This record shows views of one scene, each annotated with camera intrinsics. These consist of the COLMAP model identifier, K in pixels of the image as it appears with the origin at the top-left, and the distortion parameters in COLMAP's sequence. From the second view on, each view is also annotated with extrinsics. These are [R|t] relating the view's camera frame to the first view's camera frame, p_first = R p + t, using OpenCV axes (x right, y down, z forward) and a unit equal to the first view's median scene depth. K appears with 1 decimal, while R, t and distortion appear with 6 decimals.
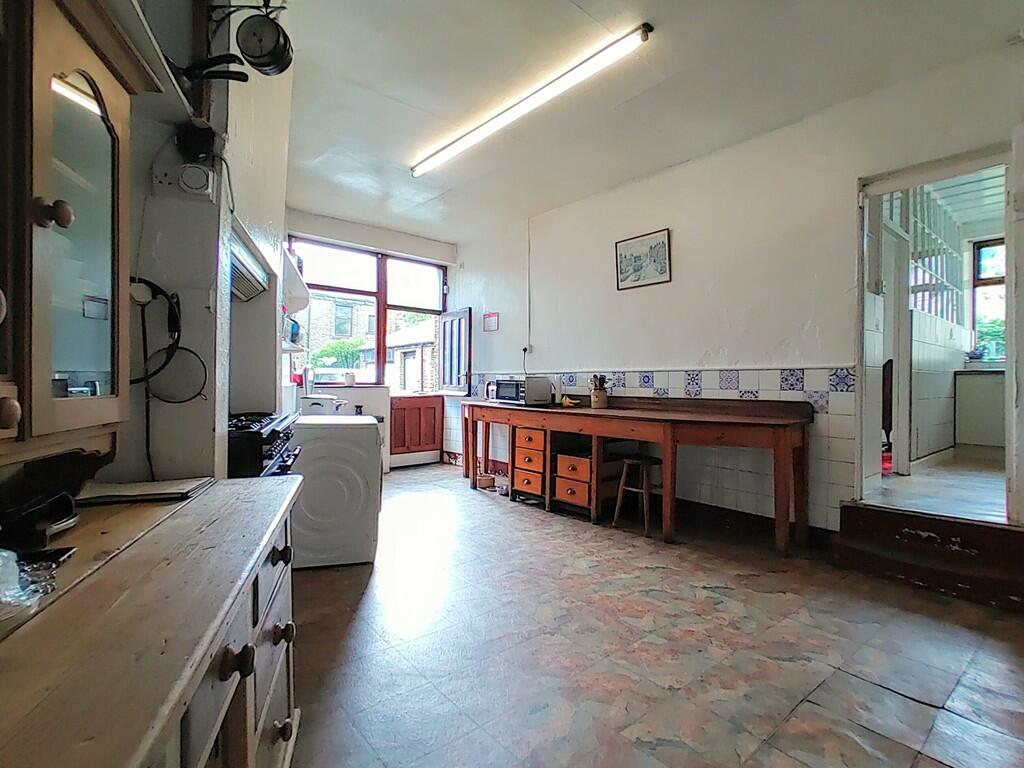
lens RADIAL K [[504.9, 0, 516.9], [0, 504.9, 379.2], [0, 0, 1]] dist [0.001382, -0.000446]
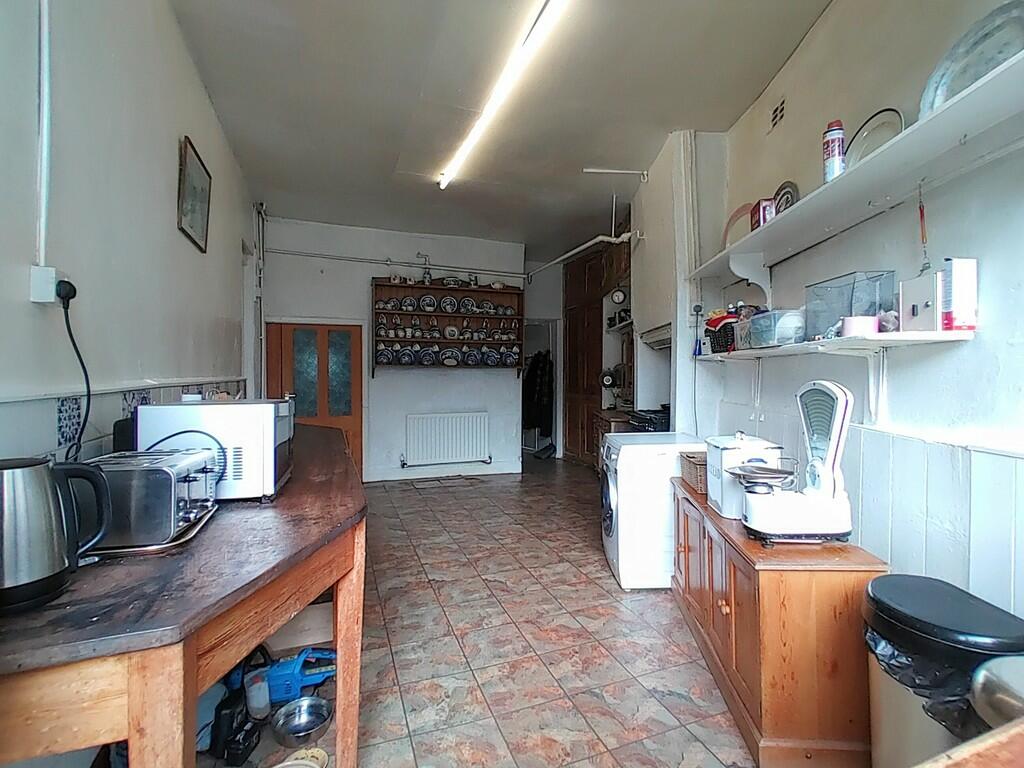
lens RADIAL K [[504.9, 0, 516.9], [0, 504.9, 379.2], [0, 0, 1]] dist [0.001382, -0.000446]
pose [[-0.943503, -0.001847, 0.331358, -0.382953], [-0.002024, 0.999998, -0.000190, -0.024569], [-0.331356, -0.000850, -0.943505, 1.758361]]
